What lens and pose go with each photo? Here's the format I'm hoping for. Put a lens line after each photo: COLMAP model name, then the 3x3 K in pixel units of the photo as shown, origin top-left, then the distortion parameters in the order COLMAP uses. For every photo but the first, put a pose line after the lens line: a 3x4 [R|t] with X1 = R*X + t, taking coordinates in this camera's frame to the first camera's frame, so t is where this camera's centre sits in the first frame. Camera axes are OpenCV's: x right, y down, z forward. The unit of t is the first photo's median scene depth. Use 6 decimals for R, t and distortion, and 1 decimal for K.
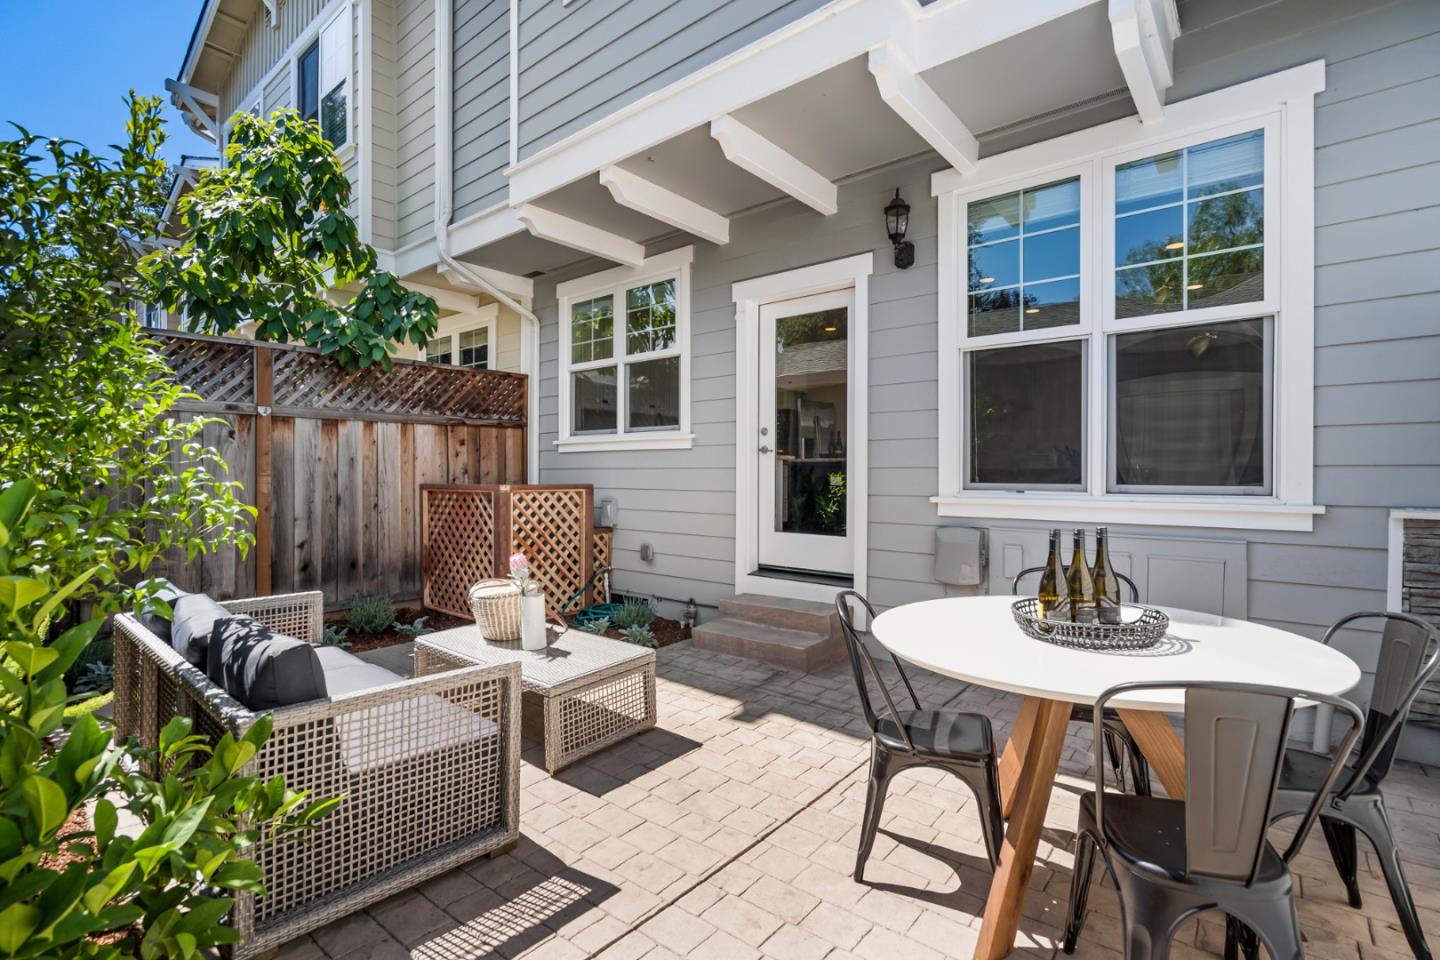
lens RADIAL K [[665.0, 0, 715.1], [0, 665.0, 475.7], [0, 0, 1]] dist [-0.001566, 0.001938]
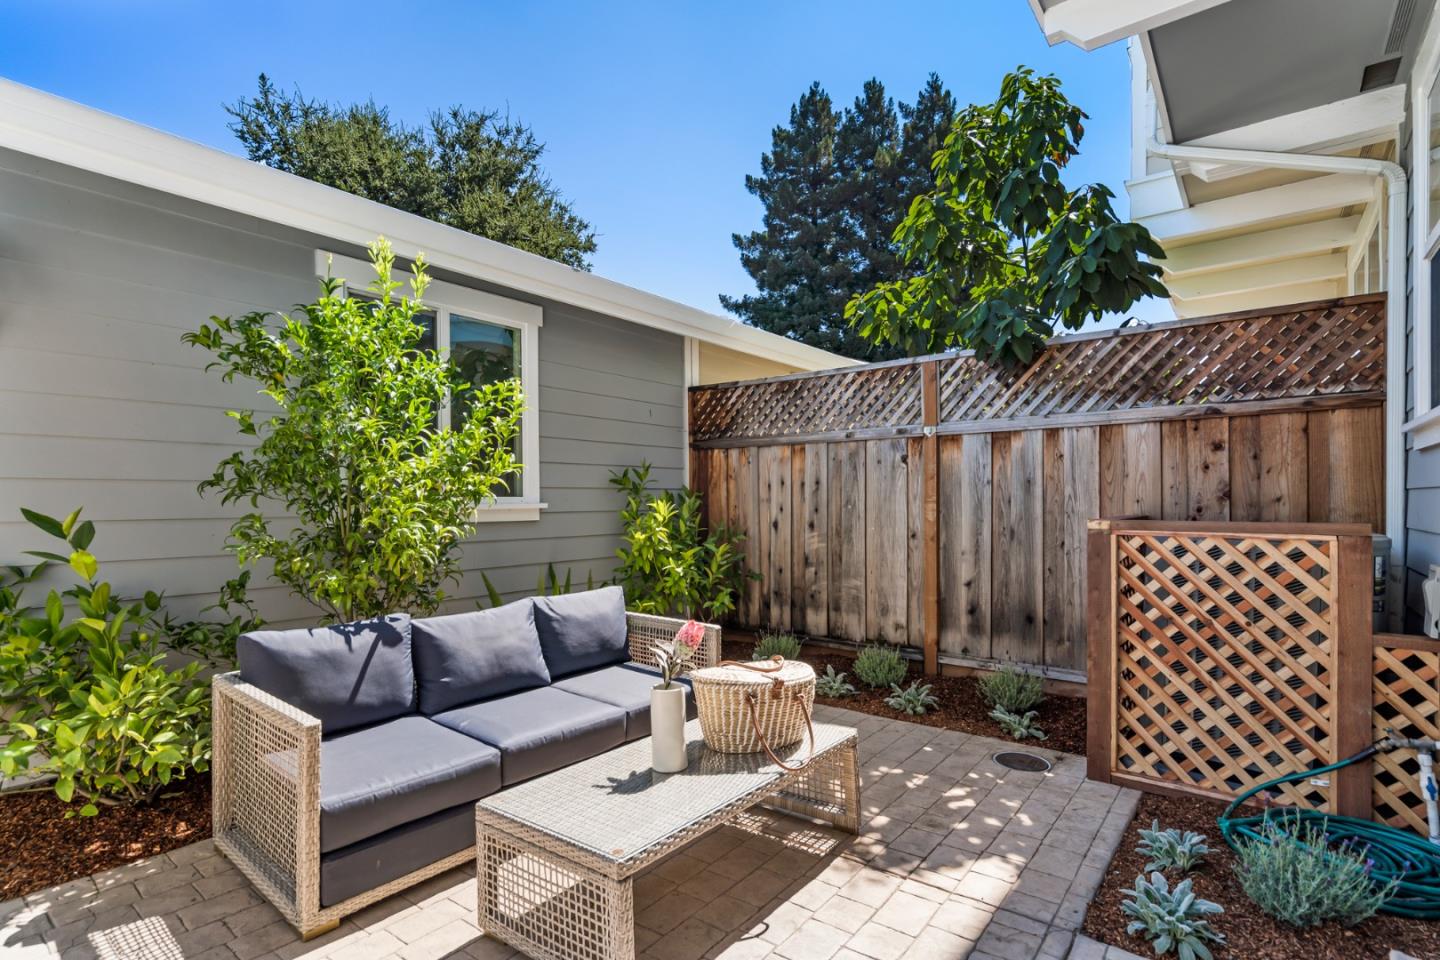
lens RADIAL K [[709.4, 0, 718.4], [0, 709.4, 495.2], [0, 0, 1]] dist [-0.003207, 0.000203]
pose [[0.029155, -0.003857, -0.999567, 0.252320], [-0.000418, 0.999992, -0.003871, -0.004692], [0.999575, 0.000531, 0.029153, 0.601514]]
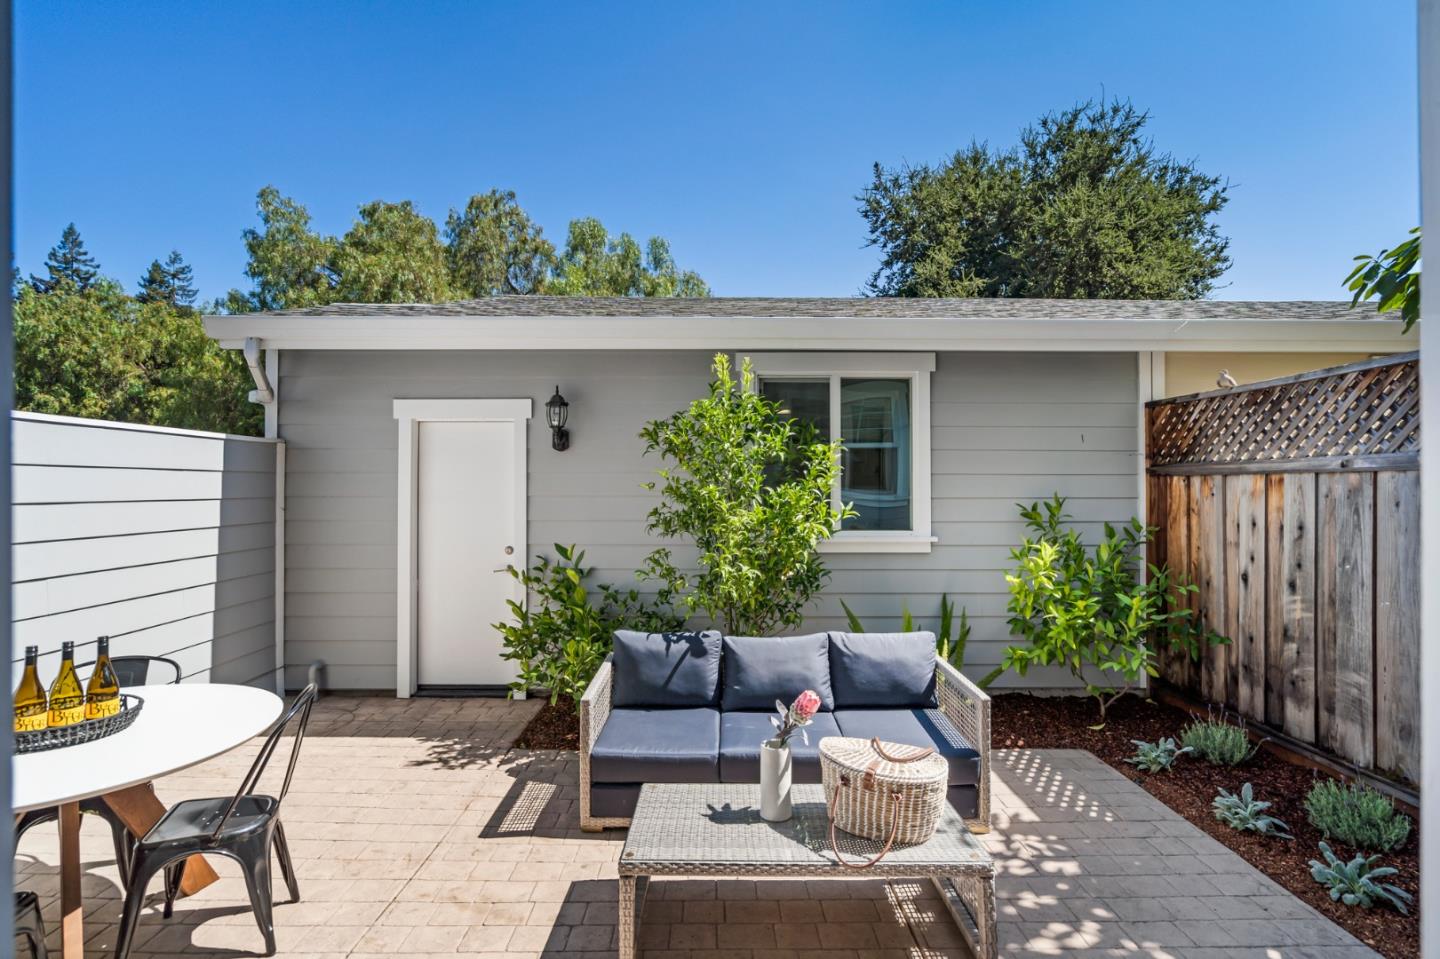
lens RADIAL K [[665.0, 0, 717.5], [0, 665.0, 481.6], [0, 0, 1]] dist [-0.001566, 0.001938]
pose [[-0.766772, -0.002591, -0.641914, 0.153249], [-0.001565, 0.999996, -0.002167, -0.068899], [0.641917, -0.000657, -0.766774, 0.898659]]
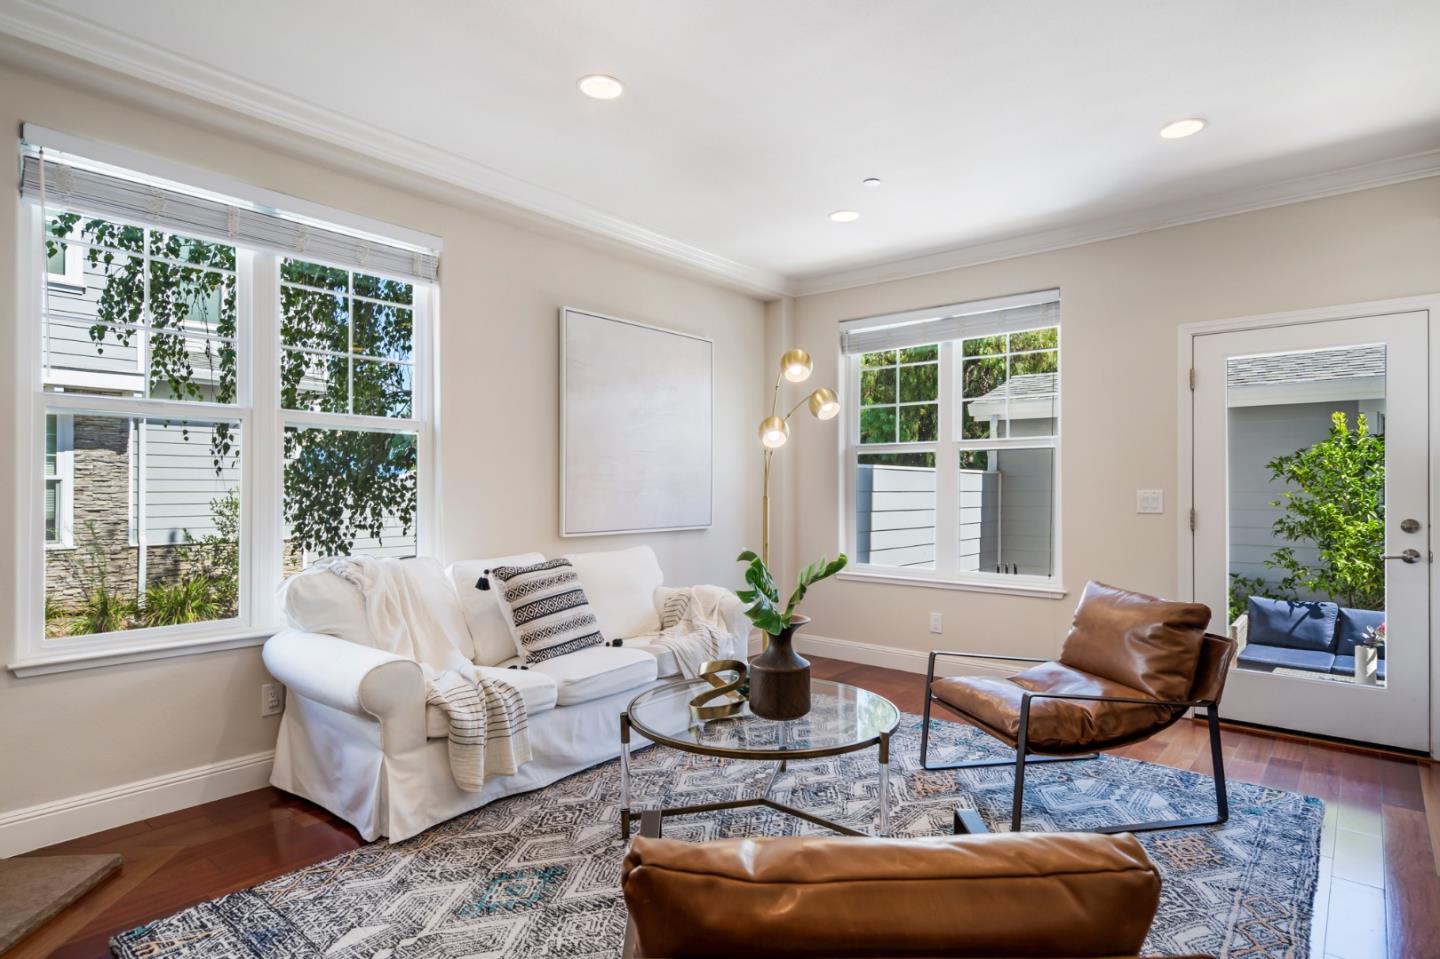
lens RADIAL K [[767.2, 0, 718.8], [0, 767.2, 487.9], [0, 0, 1]] dist [0.006815, 0.001982]
pose [[-0.999914, -0.000914, 0.013091, 0.623197], [-0.000864, 0.999992, 0.003796, -0.094885], [-0.013094, 0.003784, -0.999907, 1.543514]]
